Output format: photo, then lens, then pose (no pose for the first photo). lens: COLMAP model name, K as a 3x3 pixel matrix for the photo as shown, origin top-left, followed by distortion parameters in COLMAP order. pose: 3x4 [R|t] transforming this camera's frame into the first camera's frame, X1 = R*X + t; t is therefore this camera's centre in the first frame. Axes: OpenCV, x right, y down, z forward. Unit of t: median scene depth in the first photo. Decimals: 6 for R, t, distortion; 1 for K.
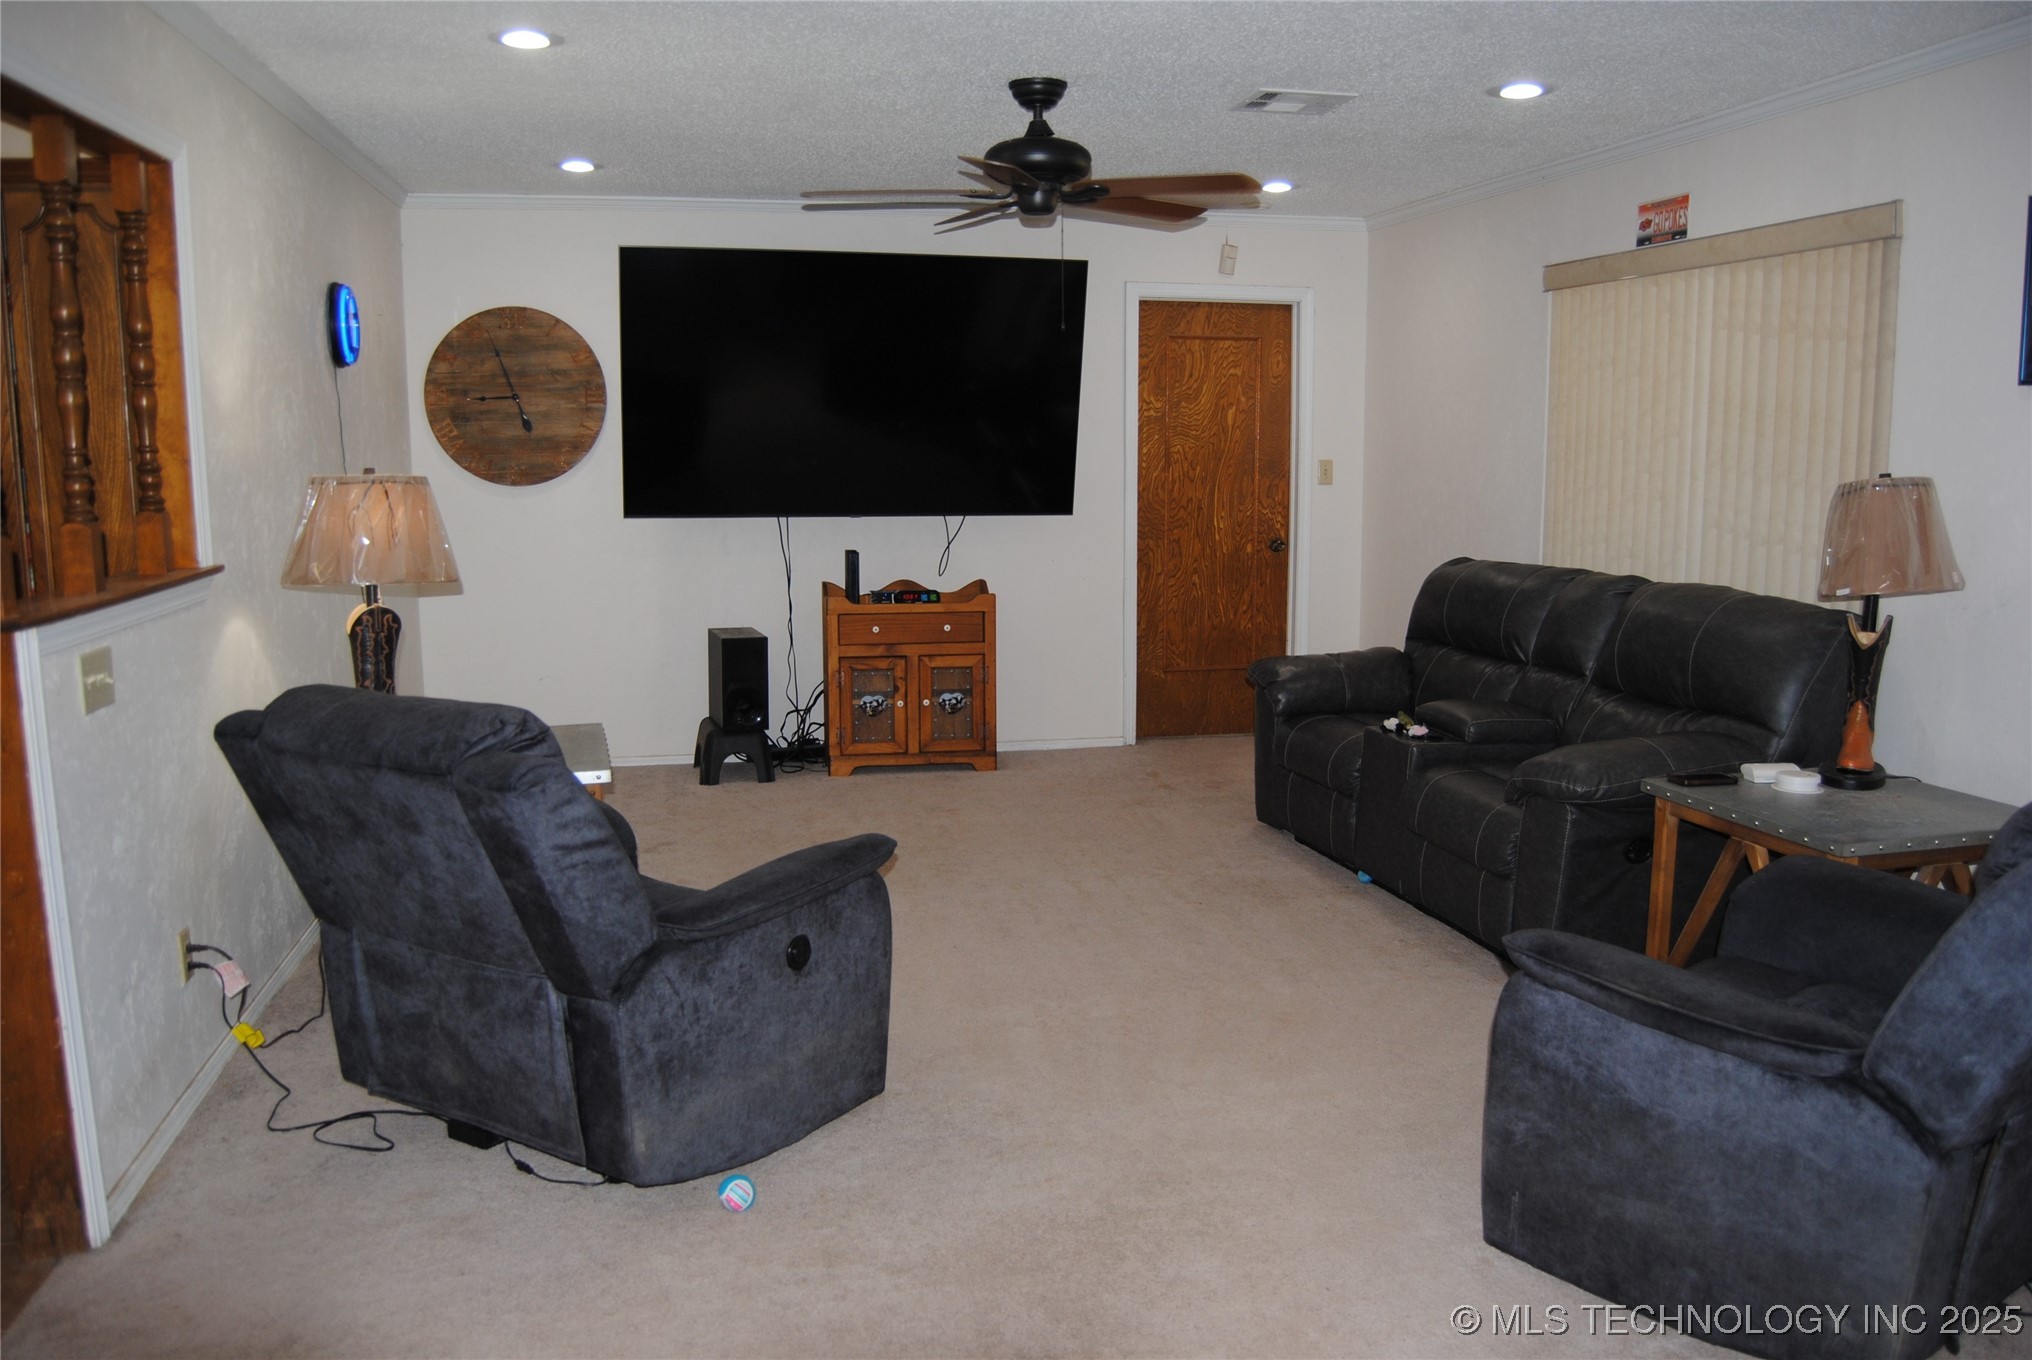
lens RADIAL K [[1593.8, 0, 1016.0], [0, 1593.8, 680.0], [0, 0, 1]] dist [-0.055896, -0.007896]
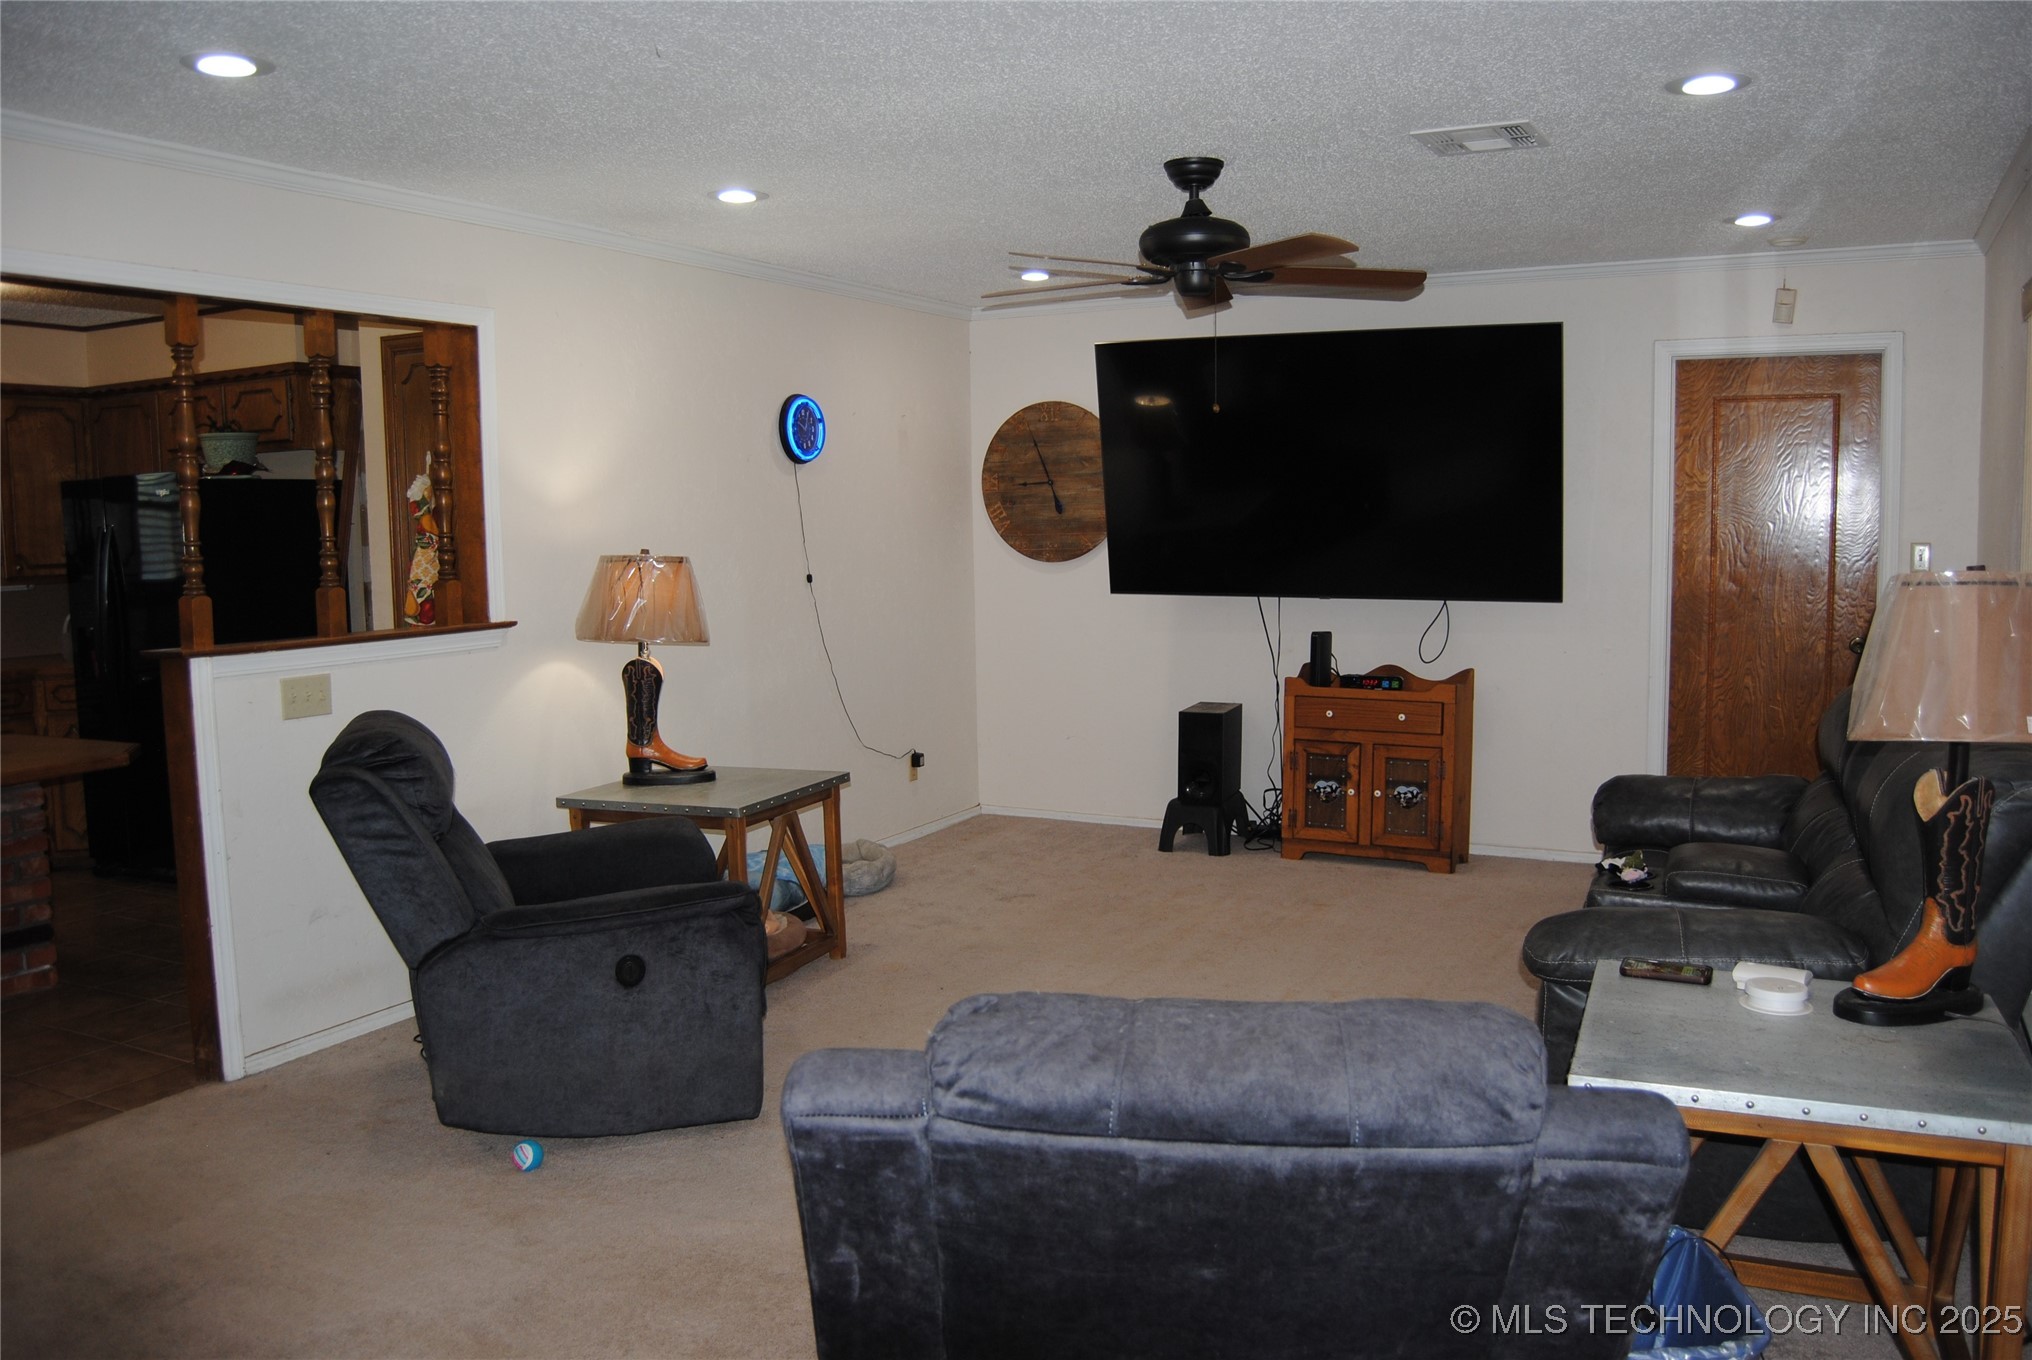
lens RADIAL K [[1593.8, 0, 1016.0], [0, 1593.8, 680.0], [0, 0, 1]] dist [-0.055896, -0.007896]
pose [[0.789254, 0.054752, -0.611622, 0.352517], [-0.082853, 0.996404, -0.017718, -0.018913], [0.608452, 0.064658, 0.790952, 0.110235]]
